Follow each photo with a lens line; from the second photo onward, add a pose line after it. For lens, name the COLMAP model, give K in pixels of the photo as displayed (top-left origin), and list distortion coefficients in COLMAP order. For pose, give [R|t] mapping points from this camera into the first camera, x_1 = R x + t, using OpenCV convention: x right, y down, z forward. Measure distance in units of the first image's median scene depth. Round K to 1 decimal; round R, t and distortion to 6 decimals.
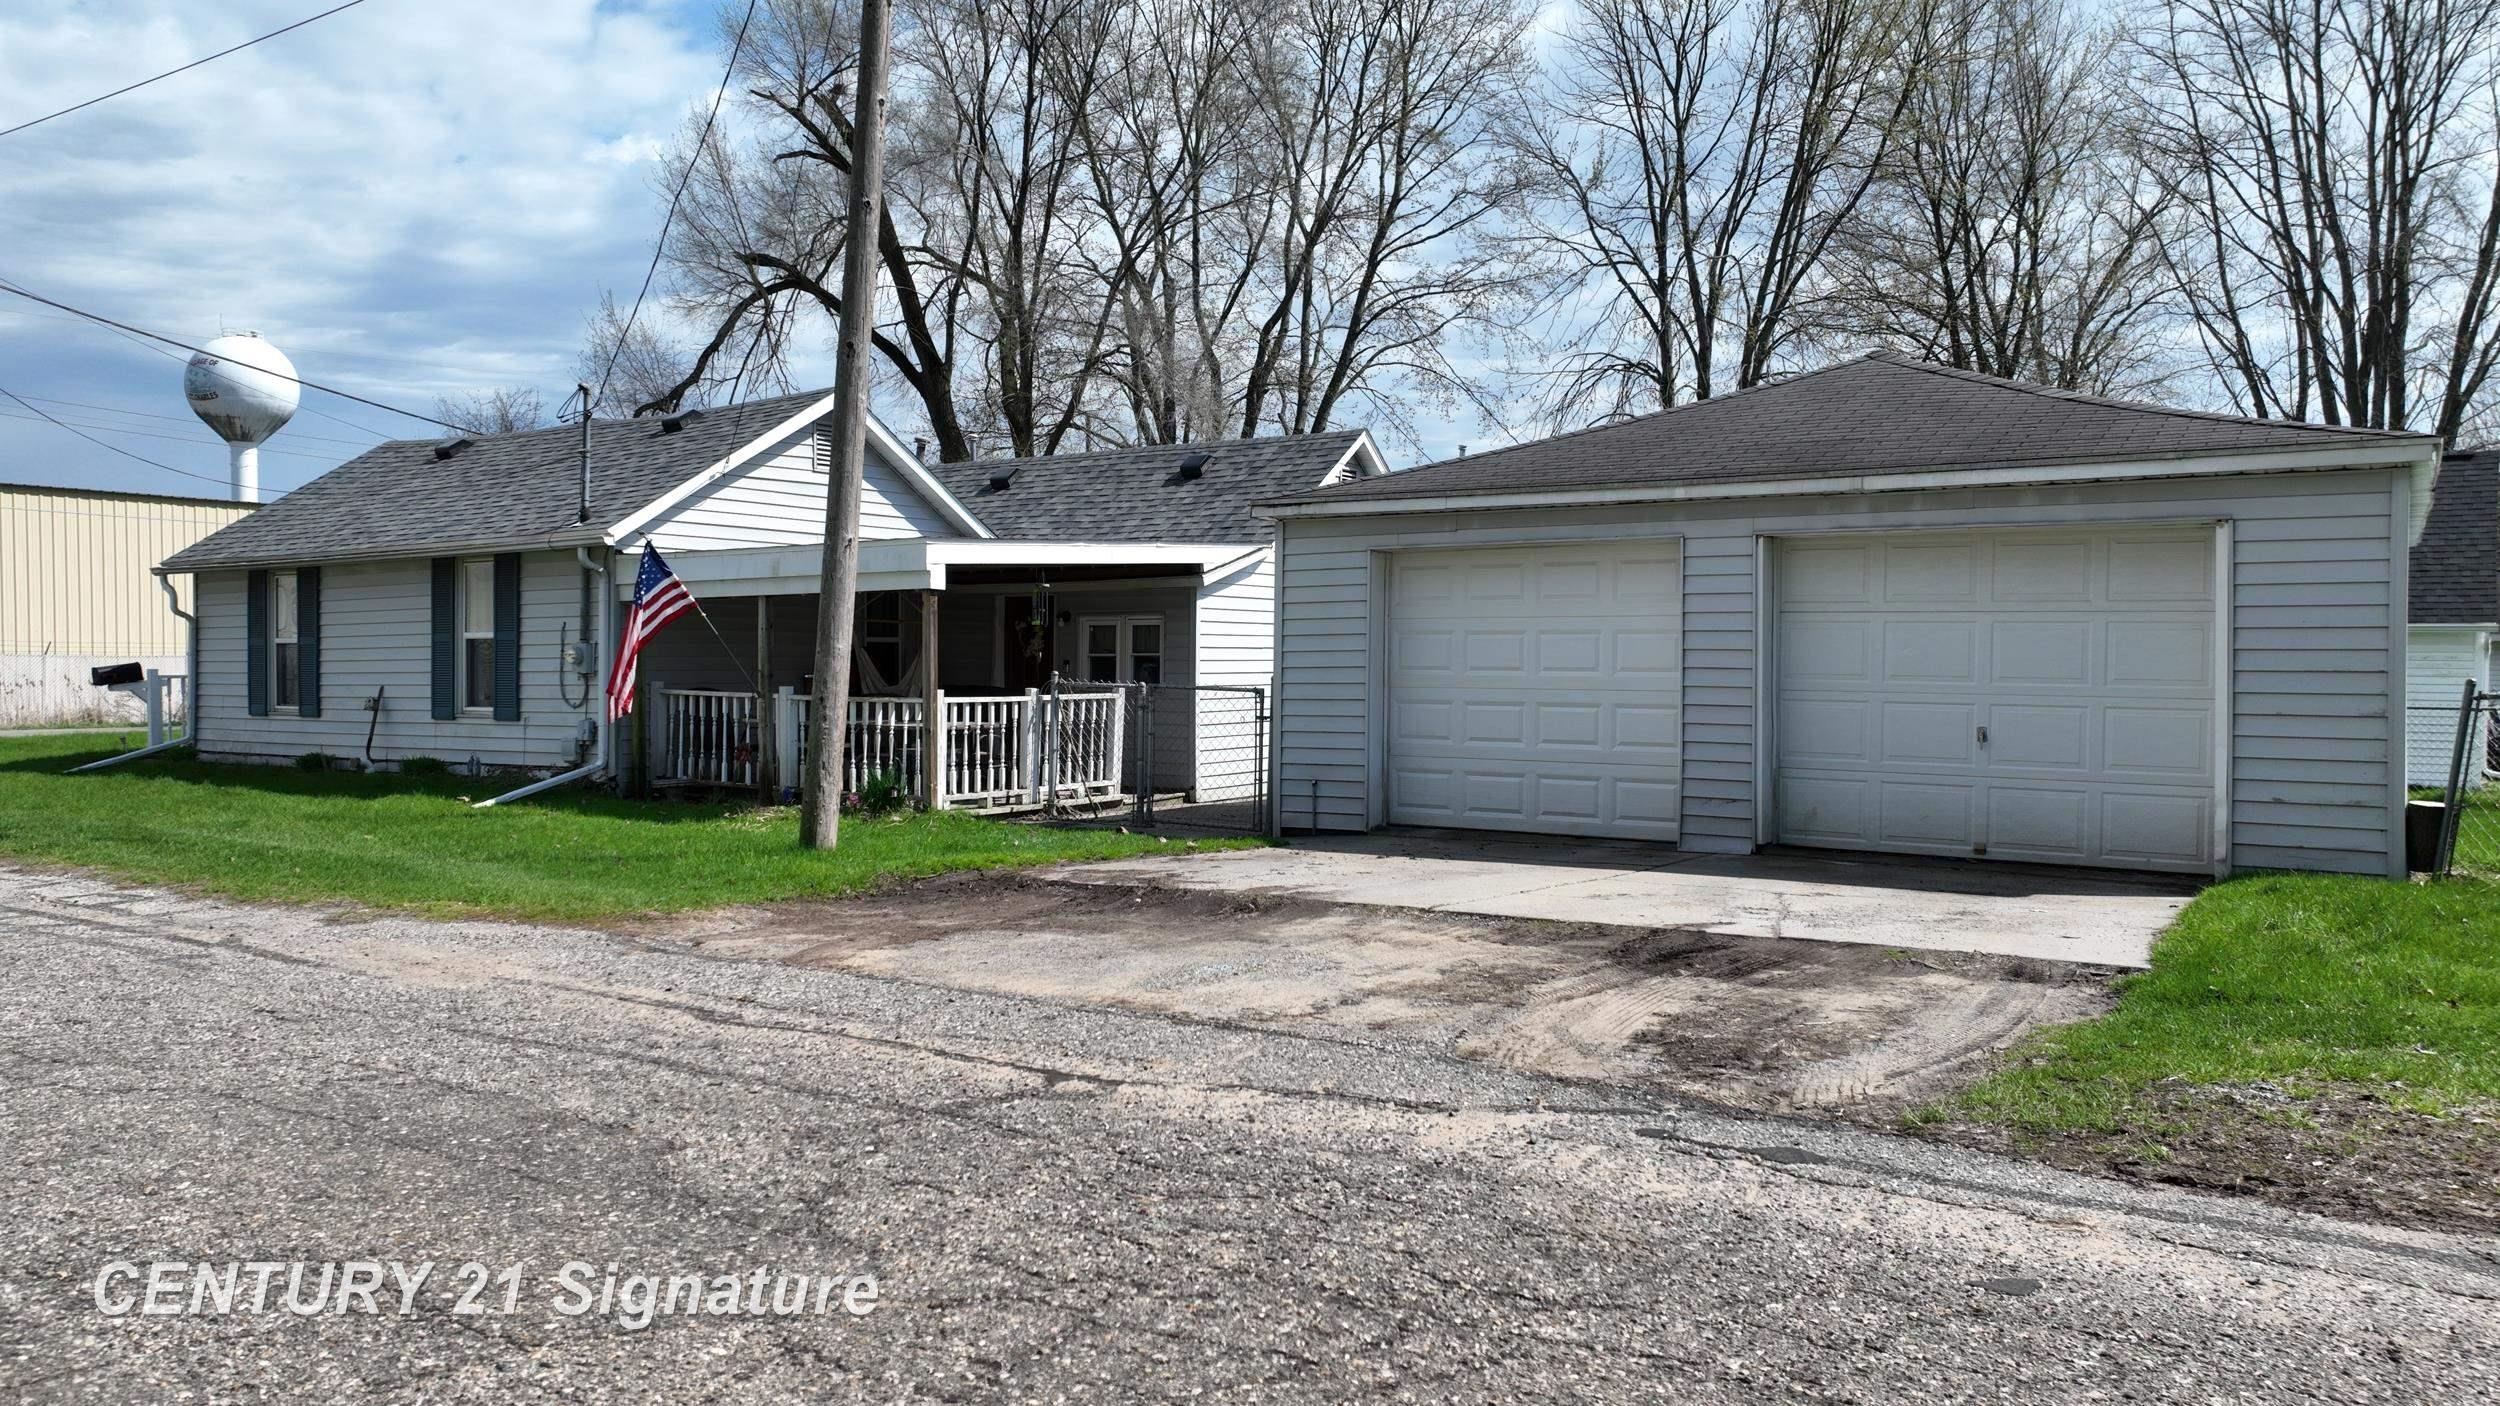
lens RADIAL K [[1746.2, 0, 1250.0], [0, 1746.2, 703.0], [0, 0, 1]] dist [0.008187, 0.001099]
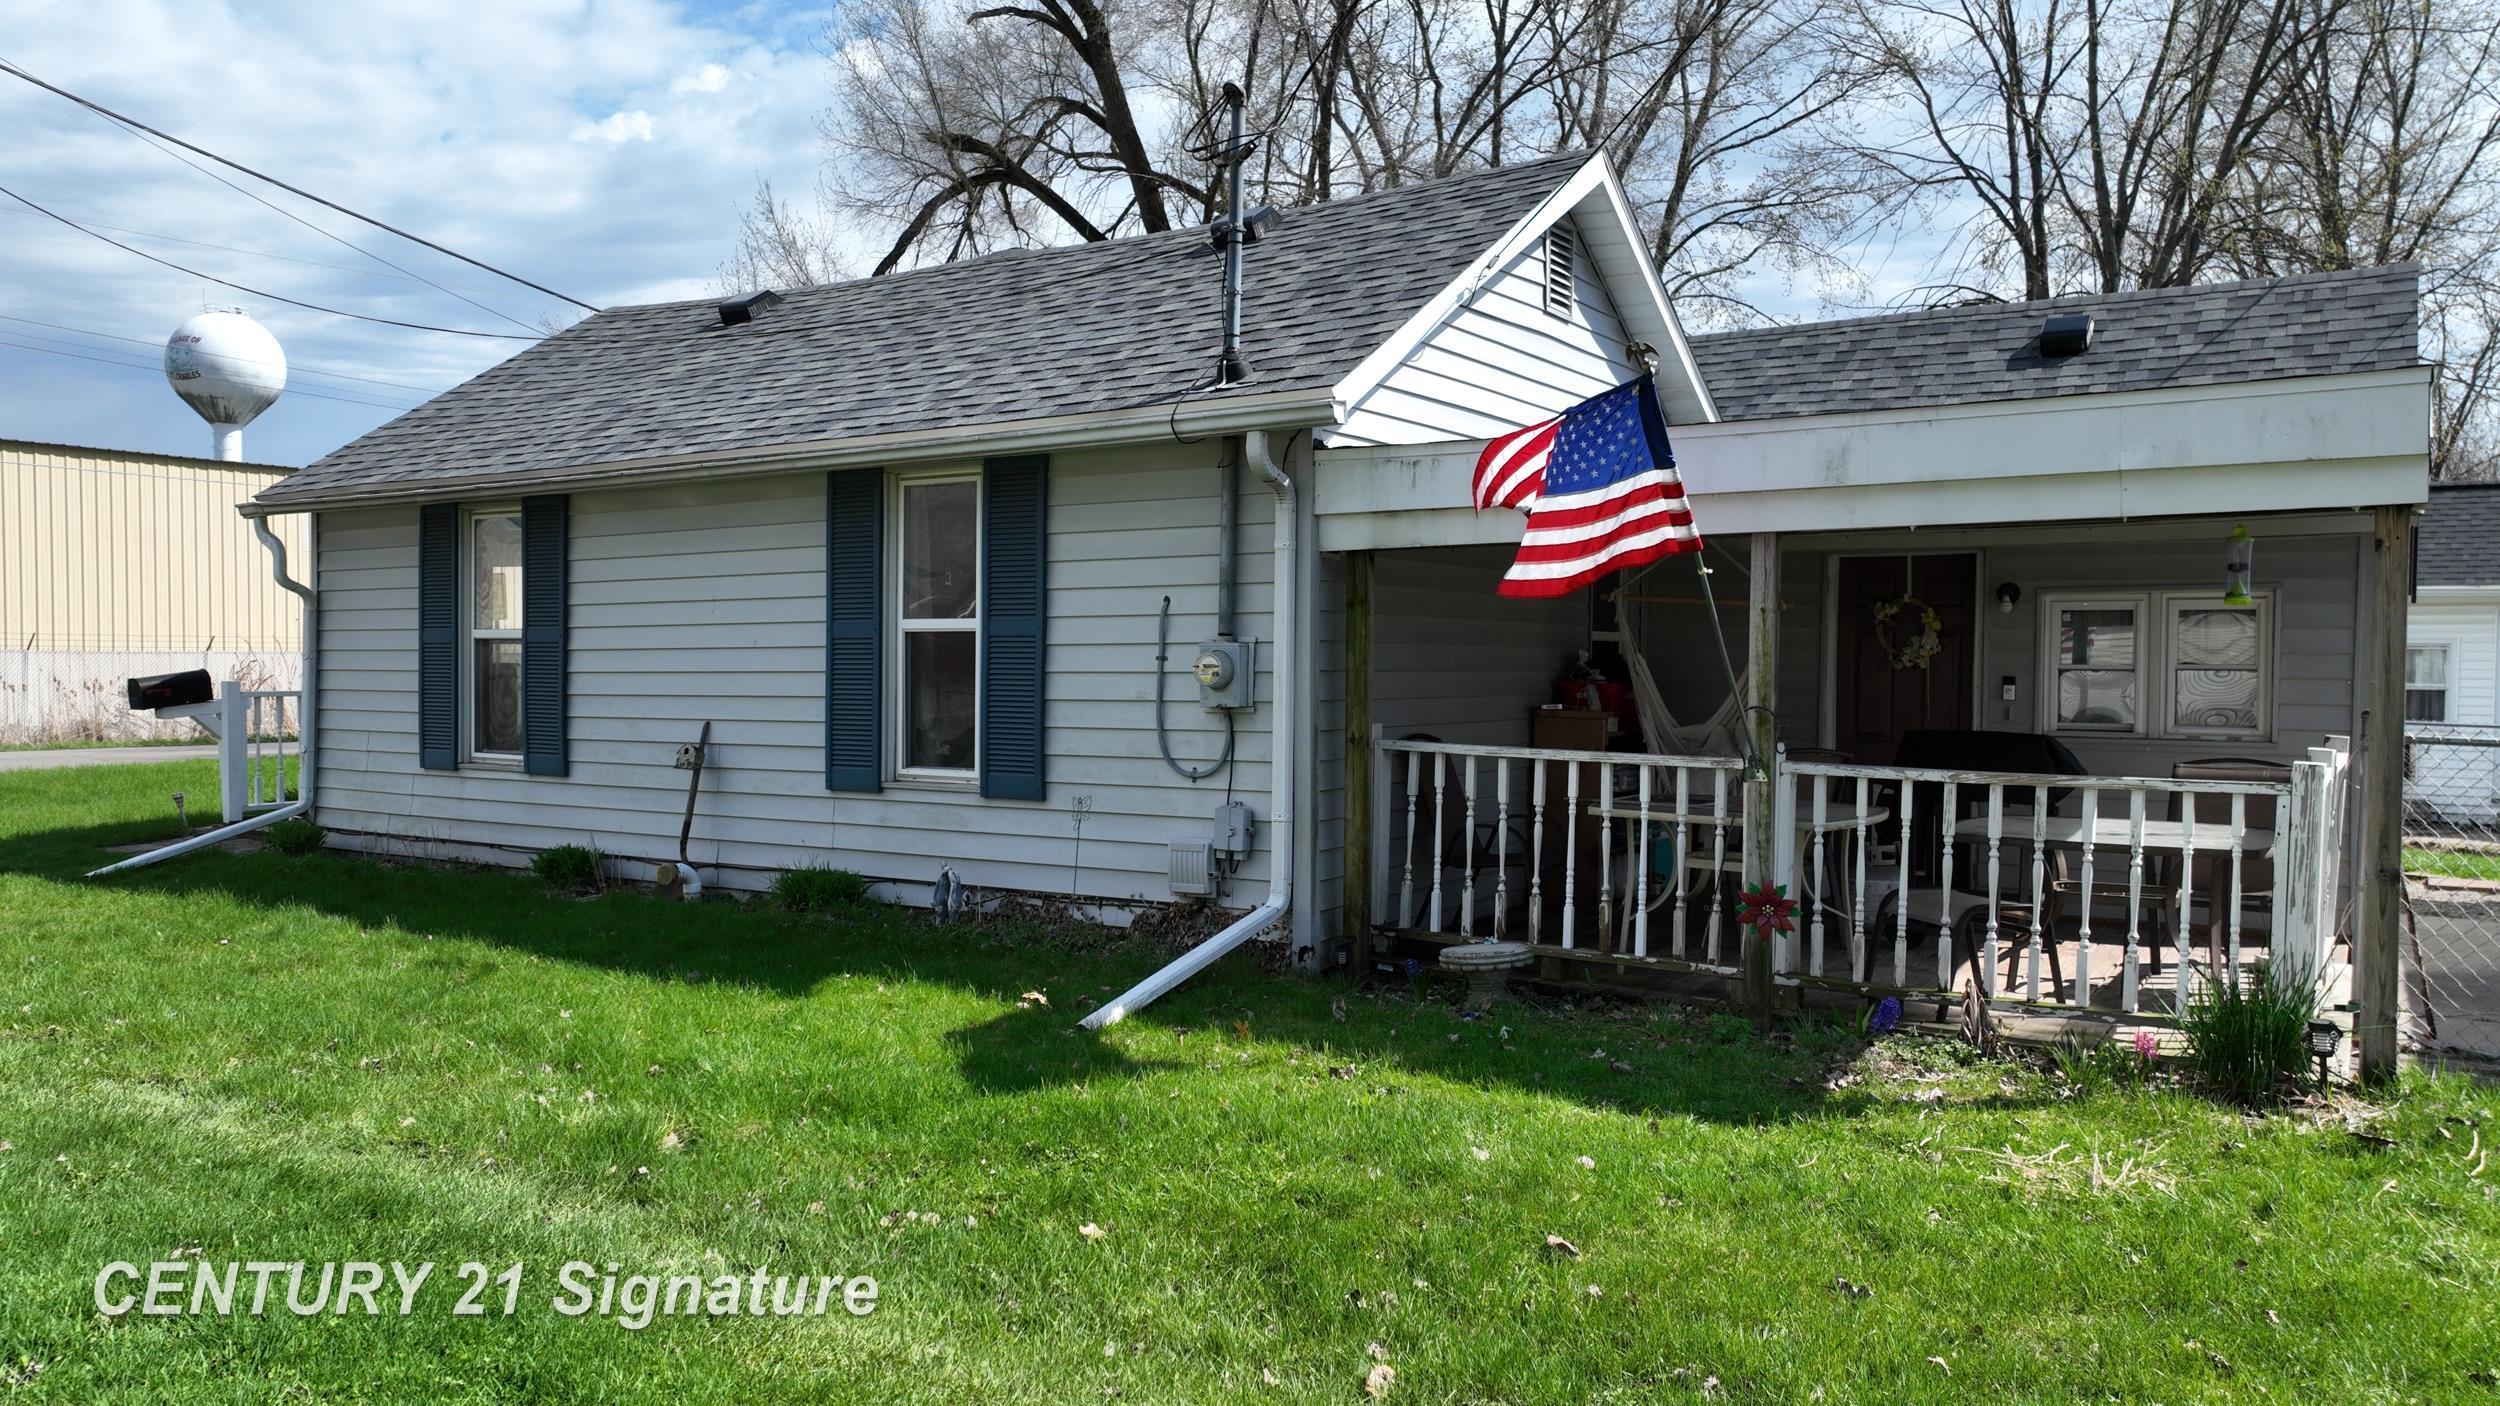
lens RADIAL K [[1746.2, 0, 1250.0], [0, 1746.2, 703.0], [0, 0, 1]] dist [0.008187, 0.001099]
pose [[0.999927, 0.002971, 0.011720, -0.349811], [-0.003001, 0.999992, 0.002541, -0.017571], [-0.011713, -0.002576, 0.999928, 0.490975]]
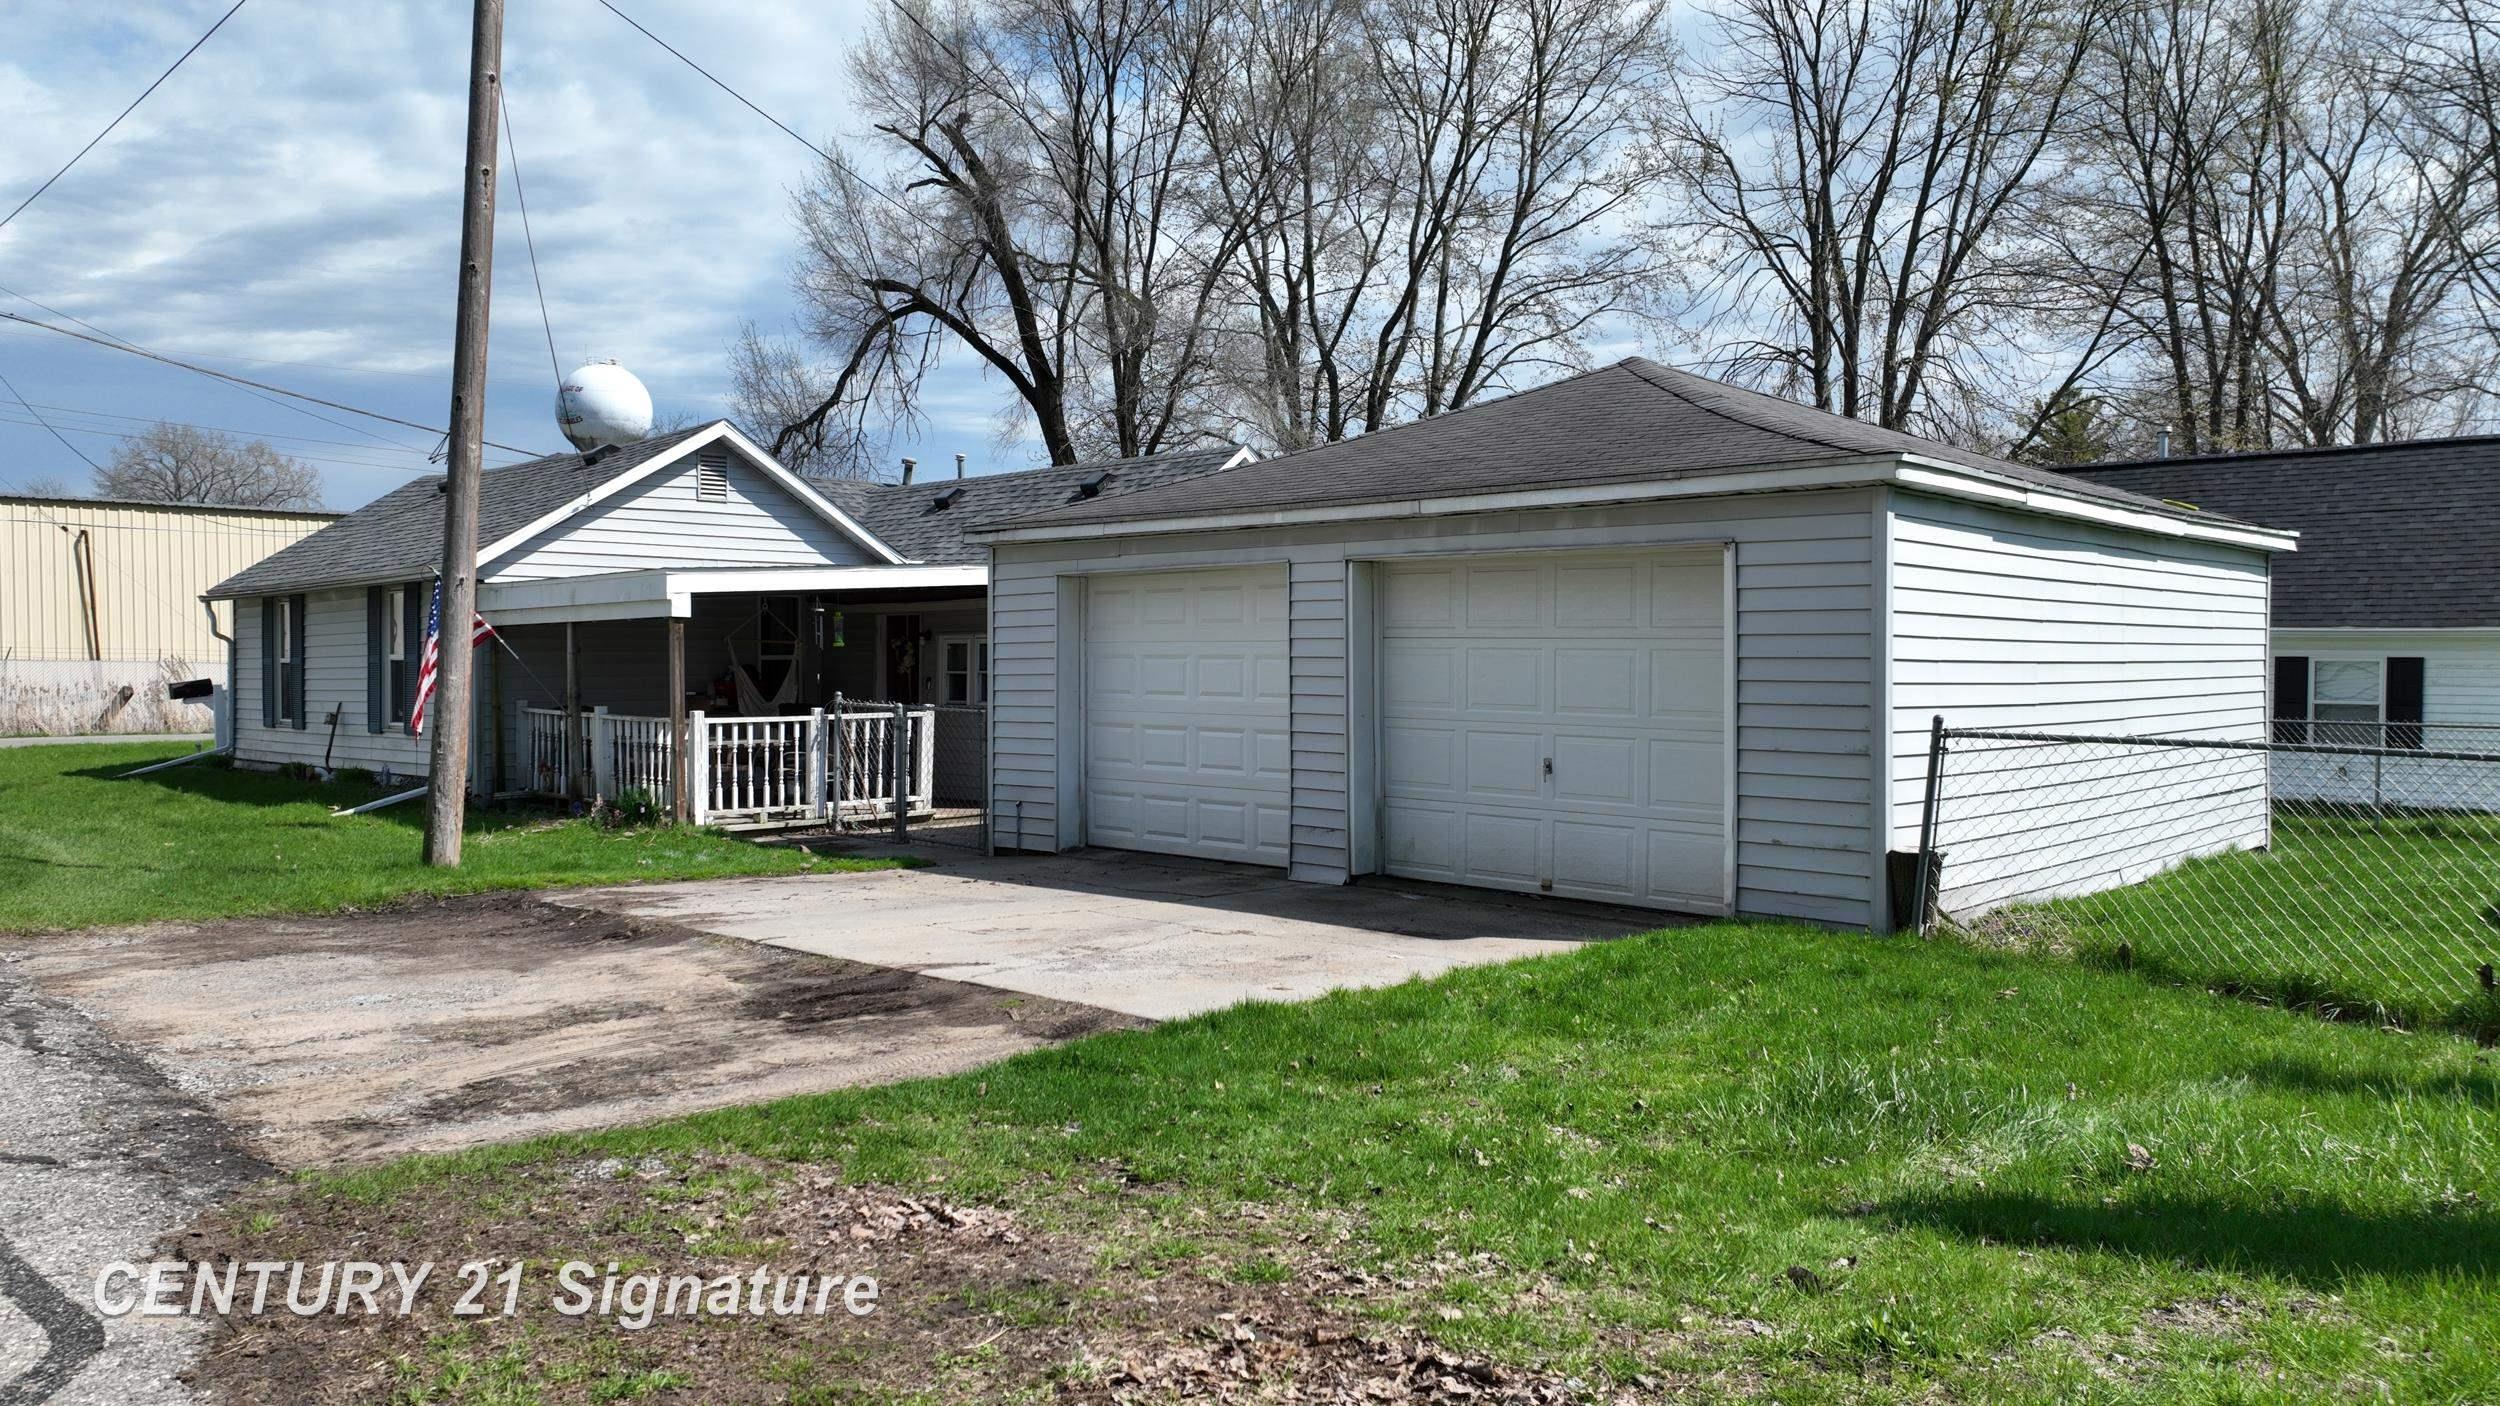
lens RADIAL K [[1746.2, 0, 1250.0], [0, 1746.2, 703.0], [0, 0, 1]] dist [0.008187, 0.001099]
pose [[0.982676, 0.000209, -0.185333, 0.283182], [0.000358, 0.999995, 0.003026, -0.012744], [0.185332, -0.003040, 0.982671, 0.017868]]
